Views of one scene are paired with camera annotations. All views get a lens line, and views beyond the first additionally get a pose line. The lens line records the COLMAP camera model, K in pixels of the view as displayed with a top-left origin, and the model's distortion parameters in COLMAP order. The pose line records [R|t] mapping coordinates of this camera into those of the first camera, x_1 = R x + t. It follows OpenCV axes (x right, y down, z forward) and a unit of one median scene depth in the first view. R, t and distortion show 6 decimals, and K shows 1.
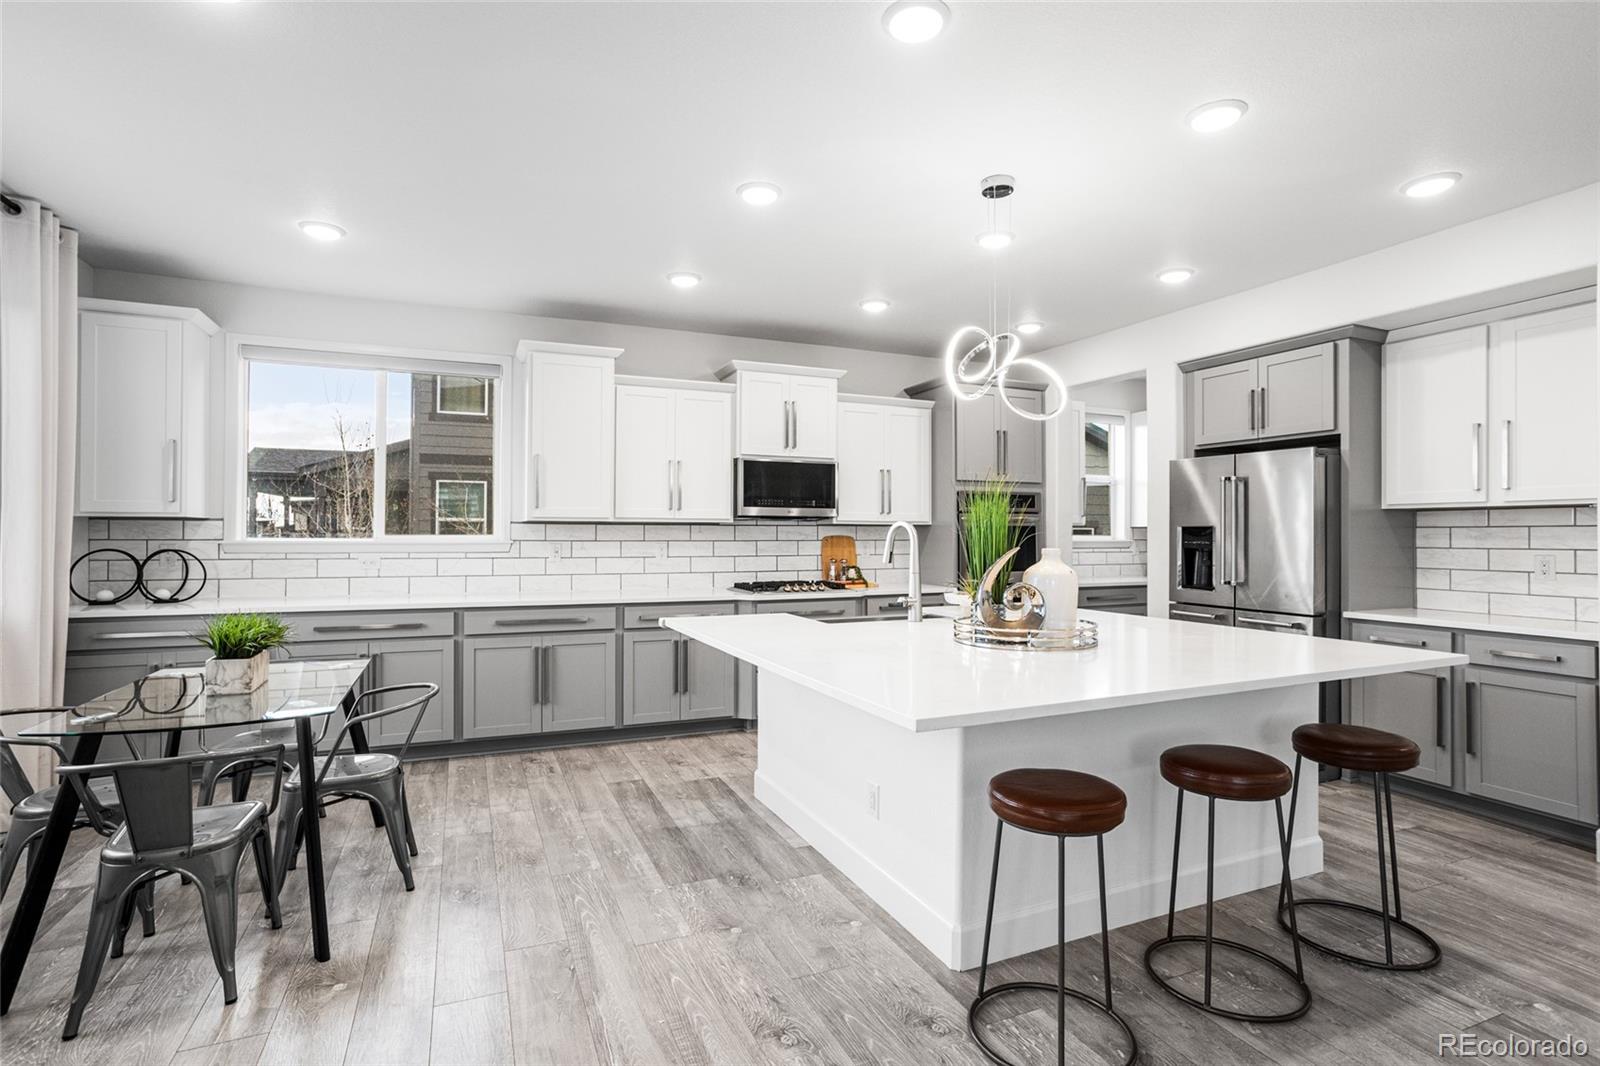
lens RADIAL K [[779.5, 0, 800.0], [0, 779.5, 533.0], [0, 0, 1]] dist [-0.045047, 0.029650]
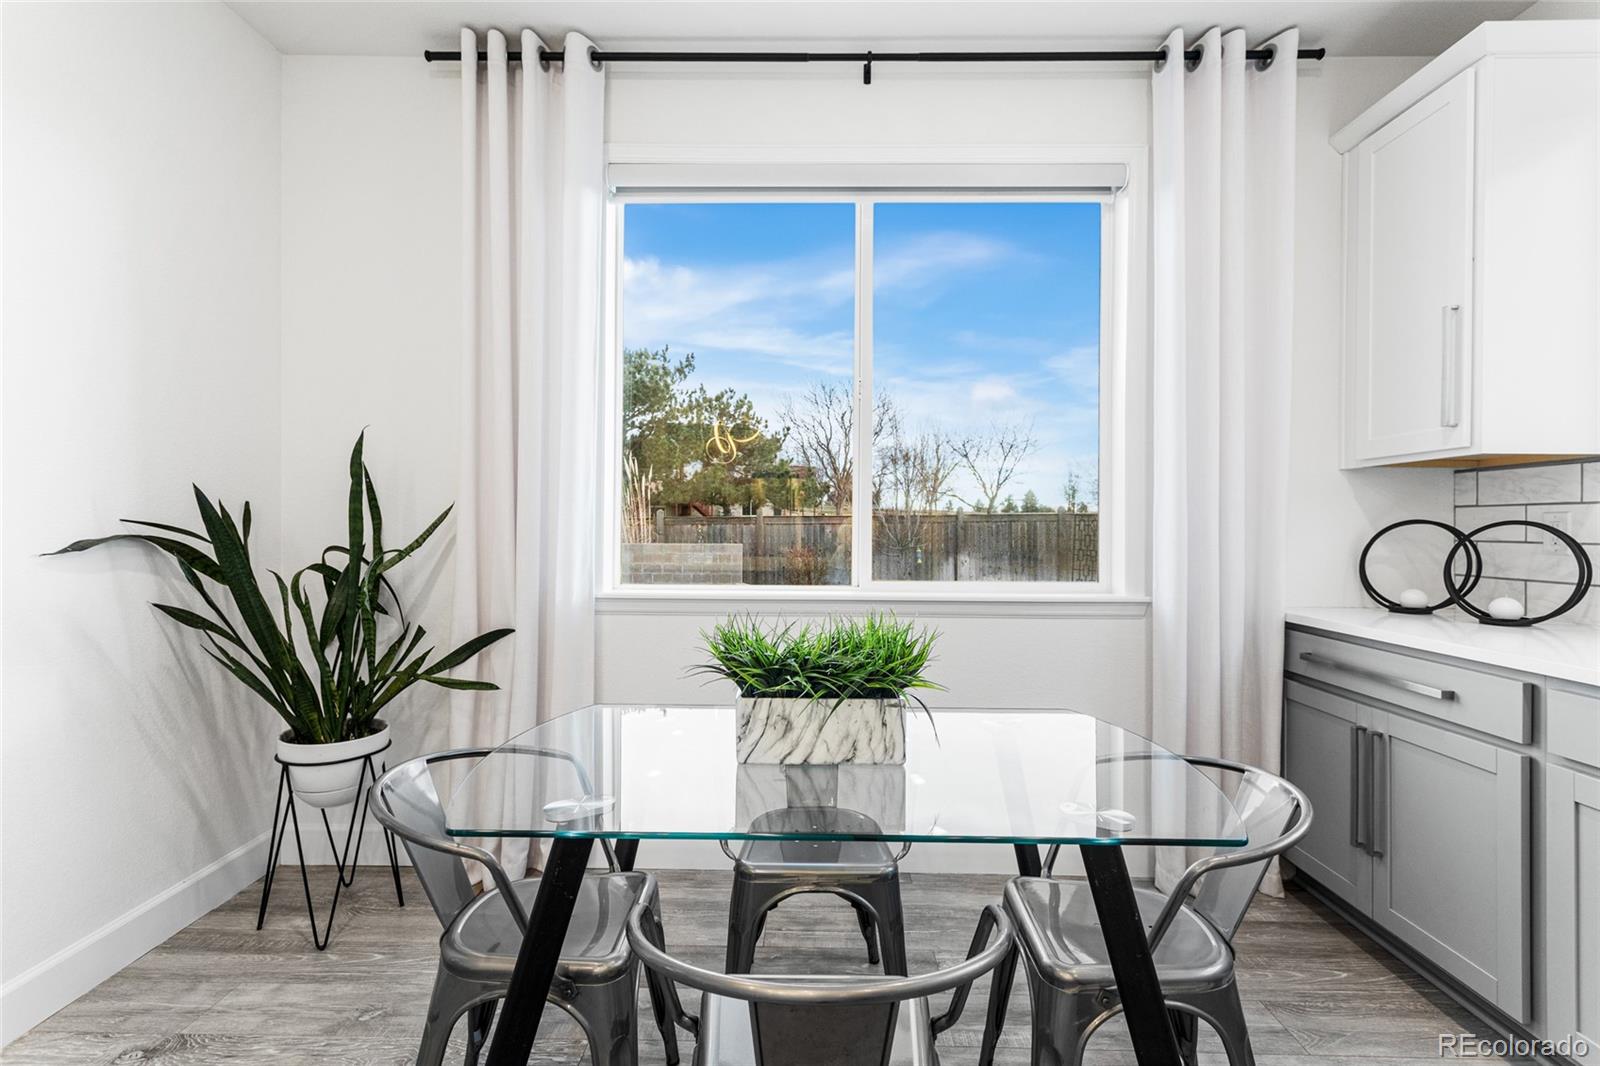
lens RADIAL K [[760.0, 0, 800.8], [0, 760.0, 526.1], [0, 0, 1]] dist [0.010414, -0.000023]
pose [[-0.417742, -0.006053, -0.908546, -0.156452], [-0.005421, 0.999977, -0.004169, 0.028862], [0.908550, 0.003183, -0.417765, 0.767803]]
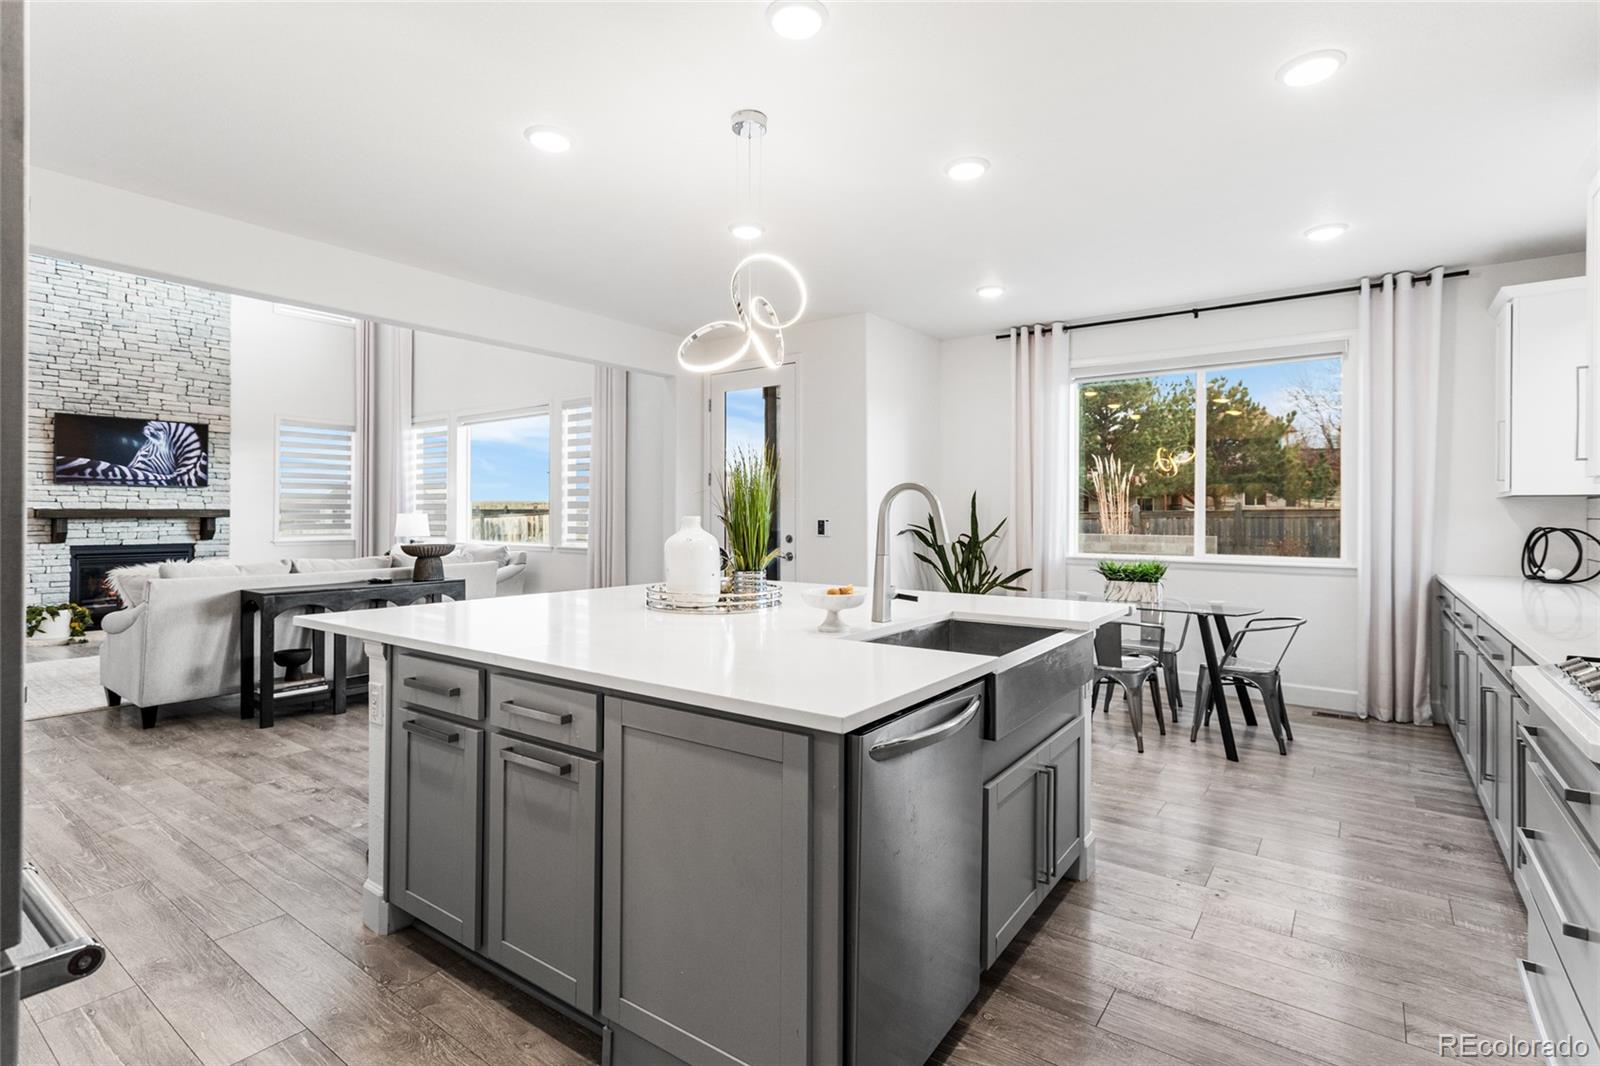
lens RADIAL K [[763.2, 0, 792.0], [0, 763.2, 510.9], [0, 0, 1]] dist [0.014430, -0.000192]
pose [[-0.870279, -0.009247, -0.492473, 0.496132], [-0.007016, 0.999955, -0.006378, 0.010151], [0.492509, -0.002095, -0.870305, 1.345888]]
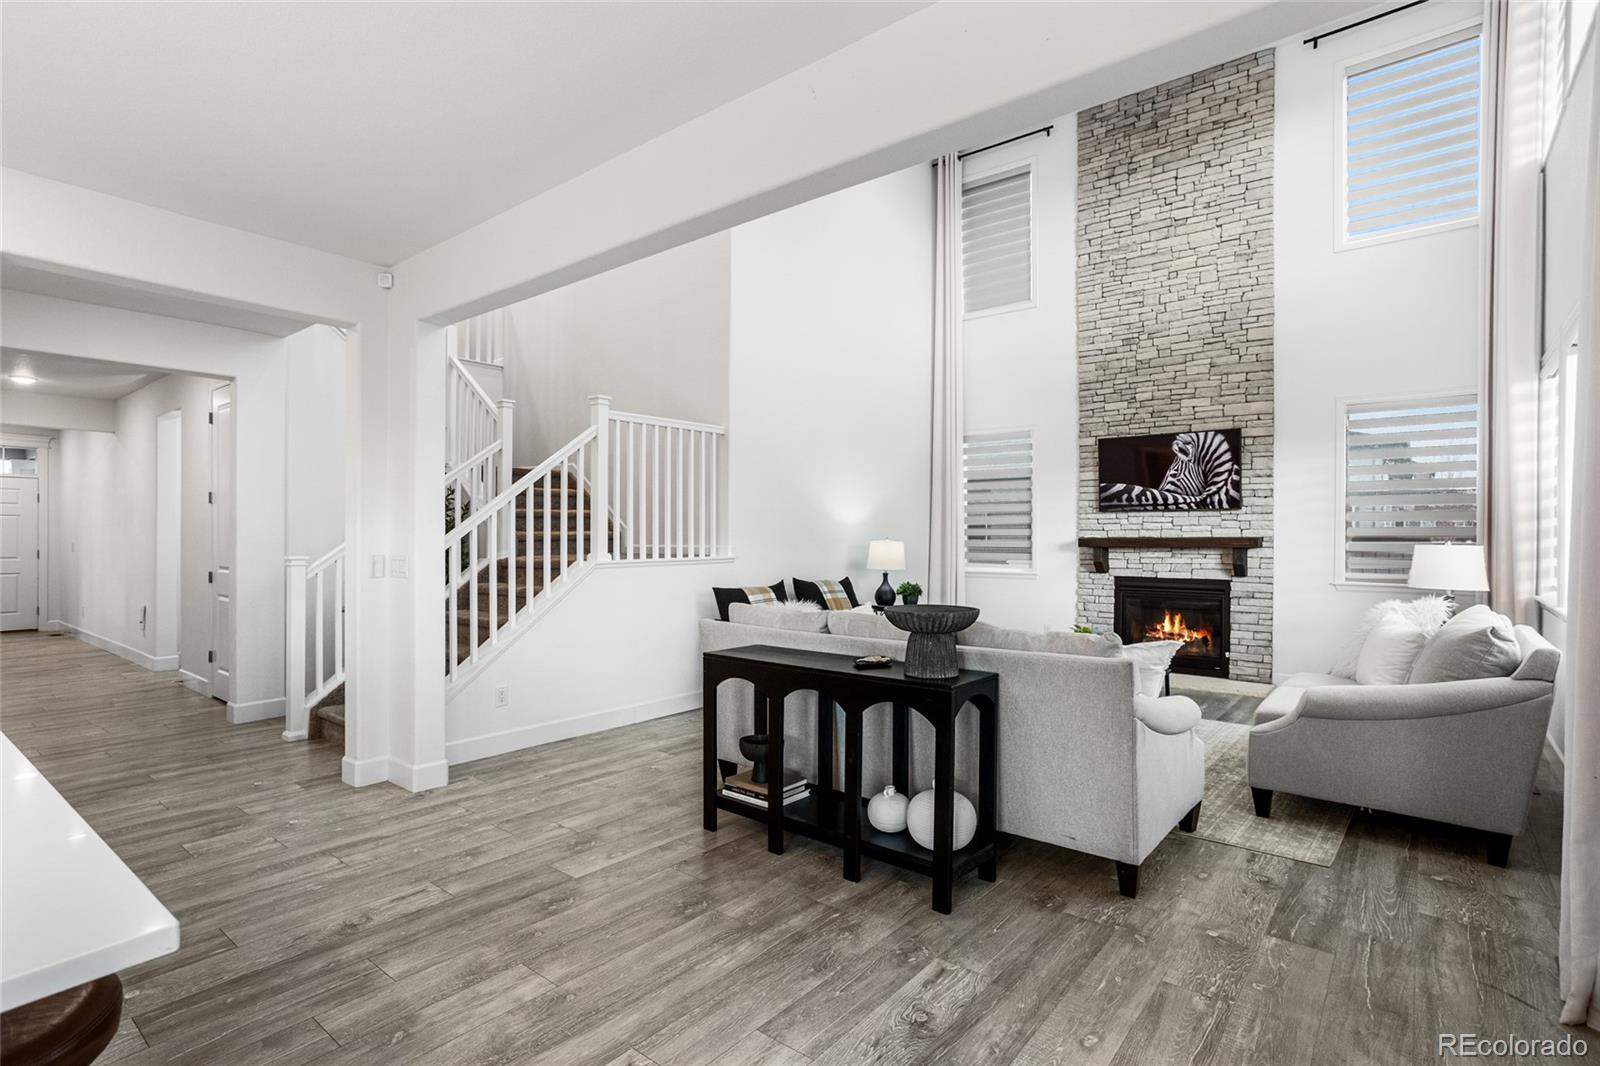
lens RADIAL K [[779.5, 0, 800.0], [0, 779.5, 533.0], [0, 0, 1]] dist [-0.045047, 0.029650]
pose [[-0.451594, -0.002426, 0.892220, -0.169196], [-0.005392, 0.999985, -0.000010, -0.000662], [-0.892207, -0.004815, -0.451601, 0.323396]]
